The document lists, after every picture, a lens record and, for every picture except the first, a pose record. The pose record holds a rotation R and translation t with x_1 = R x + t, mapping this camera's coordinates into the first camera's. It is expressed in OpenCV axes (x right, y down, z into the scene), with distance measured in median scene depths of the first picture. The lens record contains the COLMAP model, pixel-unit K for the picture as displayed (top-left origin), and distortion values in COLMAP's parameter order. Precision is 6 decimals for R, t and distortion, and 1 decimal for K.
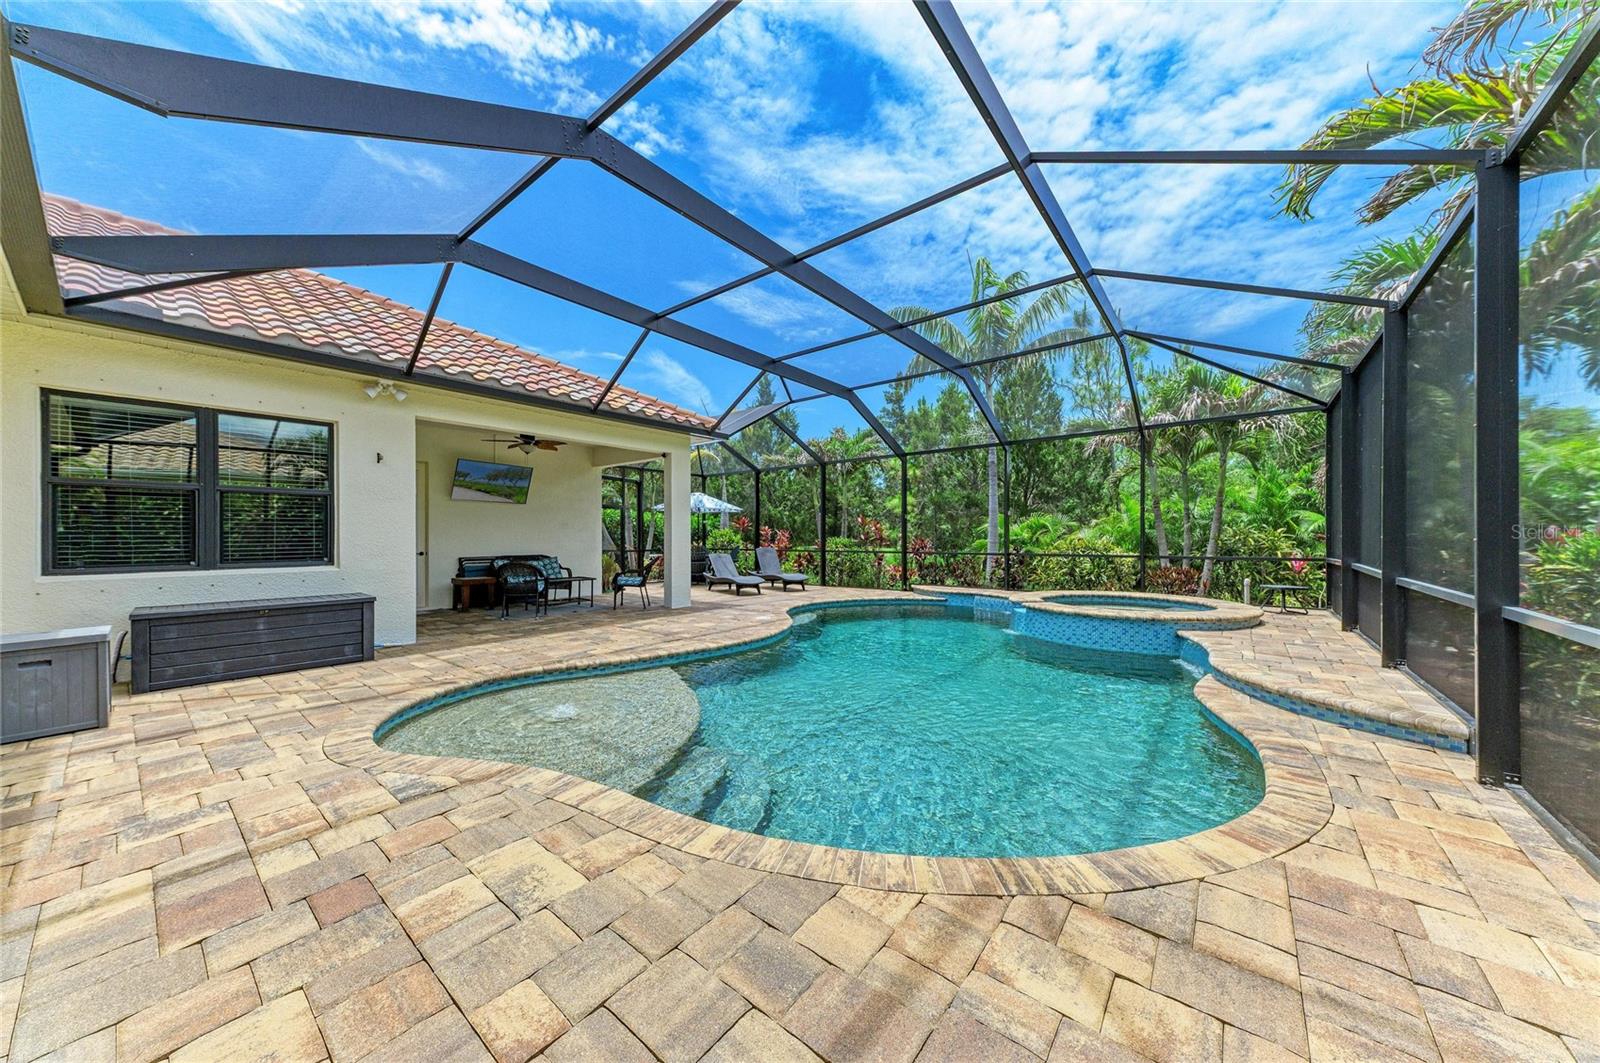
lens RADIAL K [[540.6, 0, 802.4], [0, 540.6, 533.3], [0, 0, 1]] dist [0.024331, -0.006302]
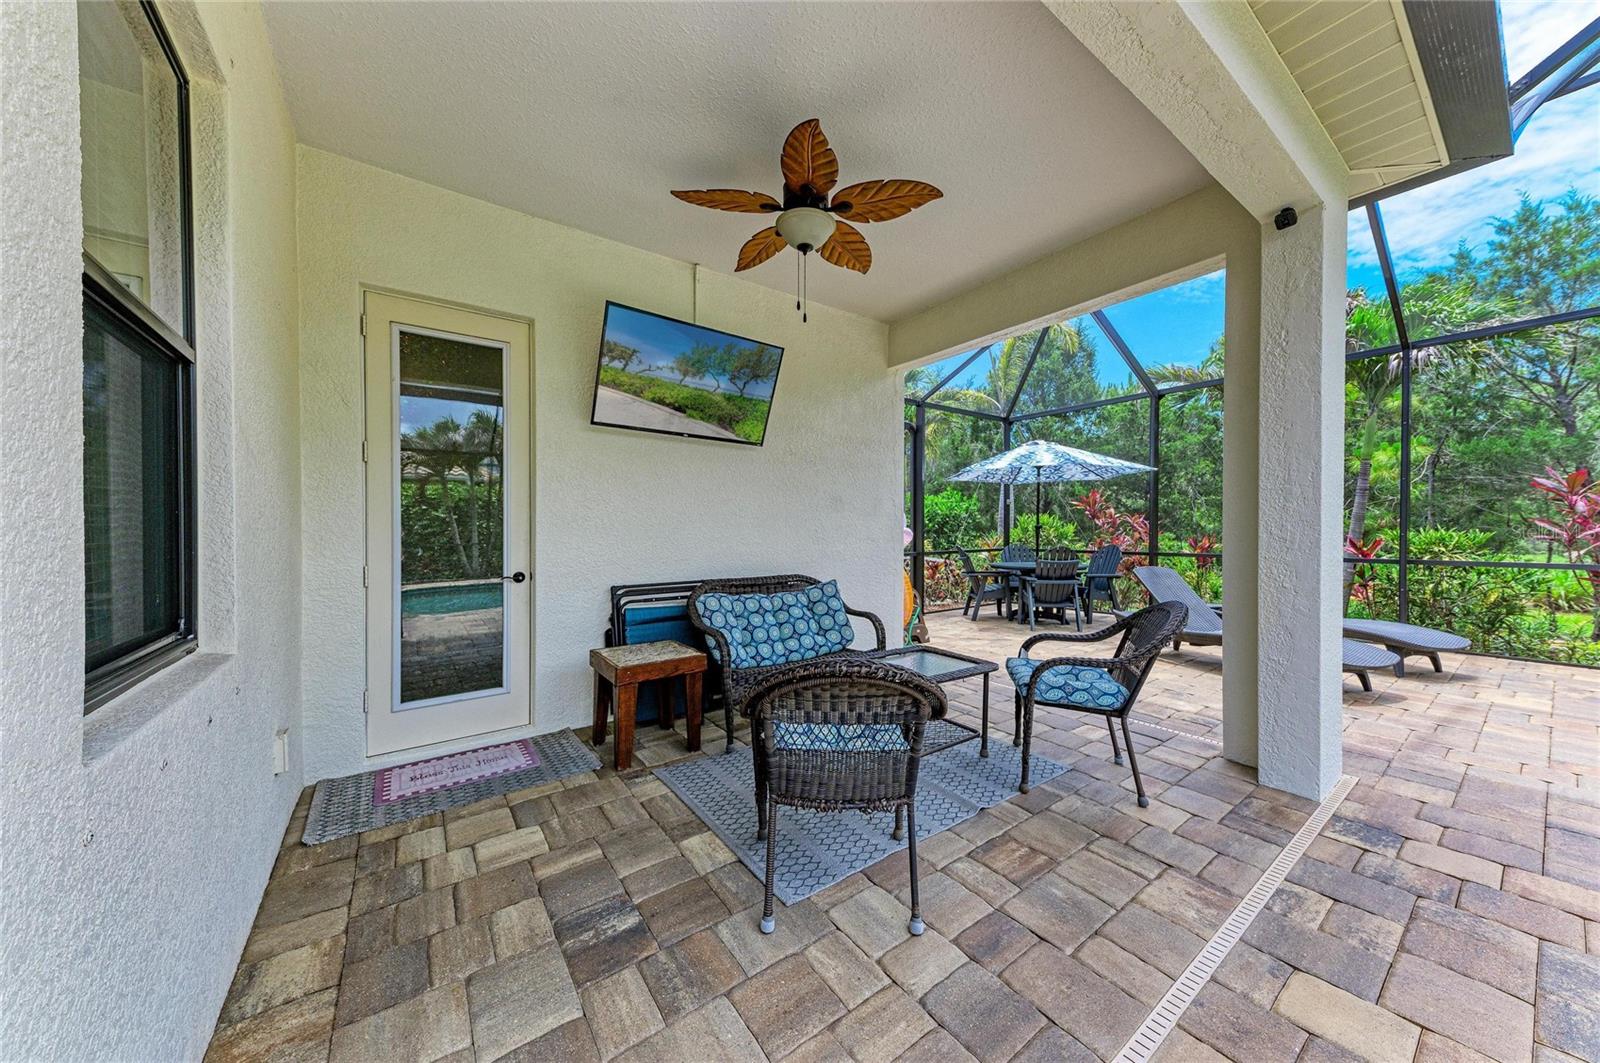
lens RADIAL K [[540.6, 0, 802.4], [0, 540.6, 533.3], [0, 0, 1]] dist [0.024331, -0.006302]
pose [[0.964487, -0.005513, -0.264074, -0.378202], [0.008680, 0.999904, 0.010826, 0.004884], [0.263989, -0.012734, 0.964442, 0.630752]]
